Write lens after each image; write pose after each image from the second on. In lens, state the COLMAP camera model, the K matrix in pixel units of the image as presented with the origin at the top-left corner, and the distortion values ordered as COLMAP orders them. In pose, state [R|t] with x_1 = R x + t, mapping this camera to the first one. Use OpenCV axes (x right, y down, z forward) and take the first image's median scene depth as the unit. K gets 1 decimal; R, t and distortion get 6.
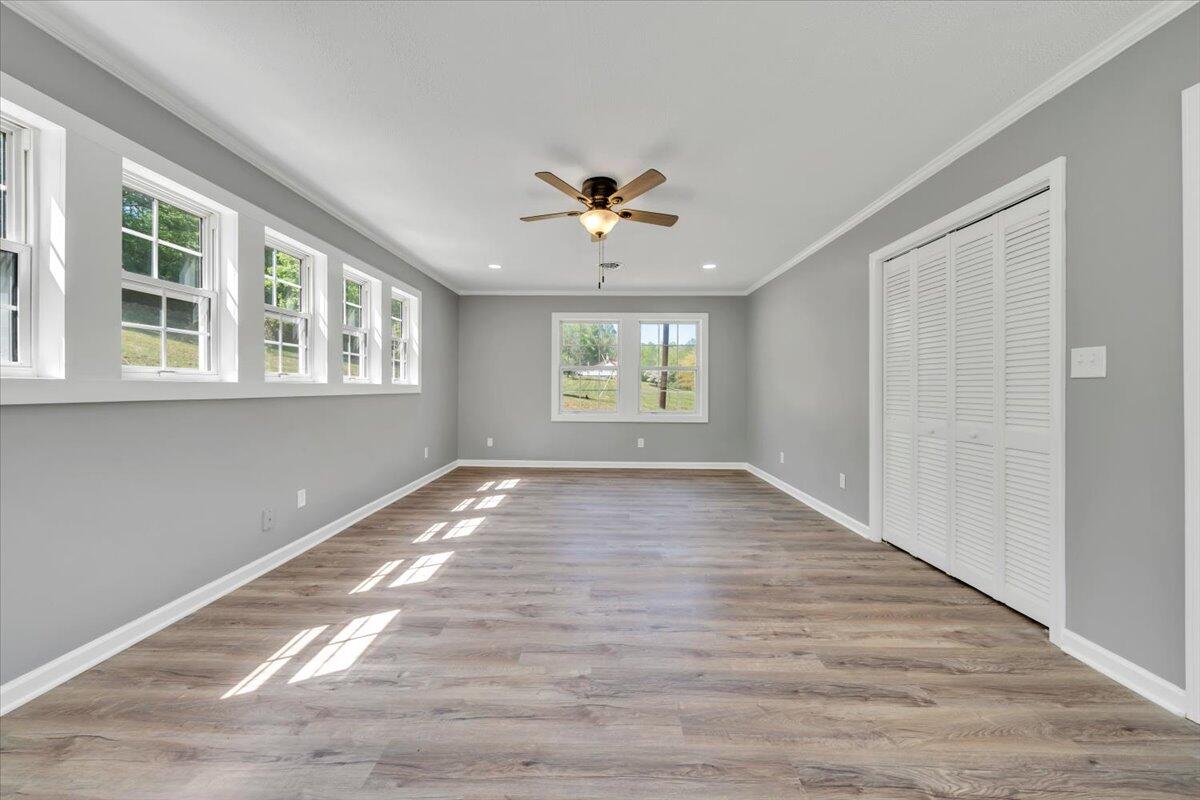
lens RADIAL K [[432.6, 0, 596.5], [0, 432.6, 389.2], [0, 0, 1]] dist [-0.004877, 0.000095]
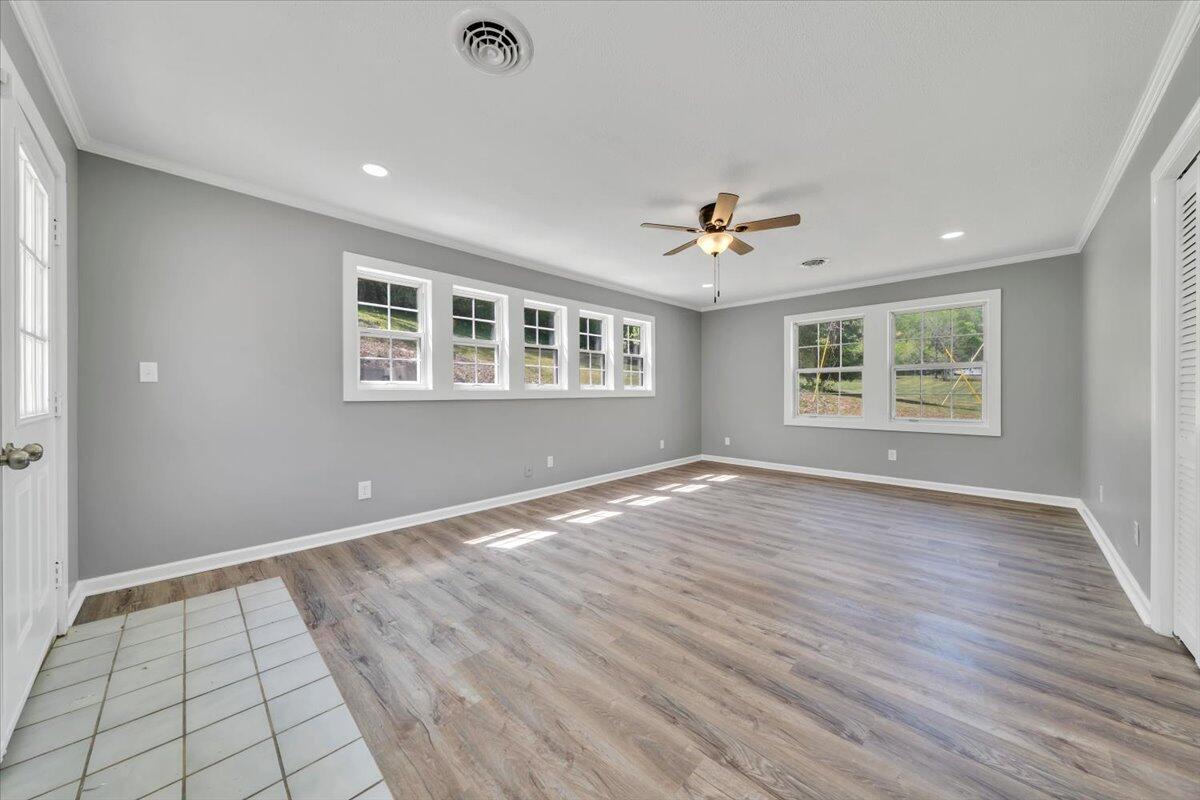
lens RADIAL K [[415.6, 0, 596.3], [0, 415.6, 400.0], [0, 0, 1]] dist [-0.000726, -0.000378]
pose [[0.718919, 0.004998, -0.695076, 0.732688], [0.005568, 0.999901, 0.012948, 0.004985], [0.695072, -0.013179, 0.718819, 0.009862]]
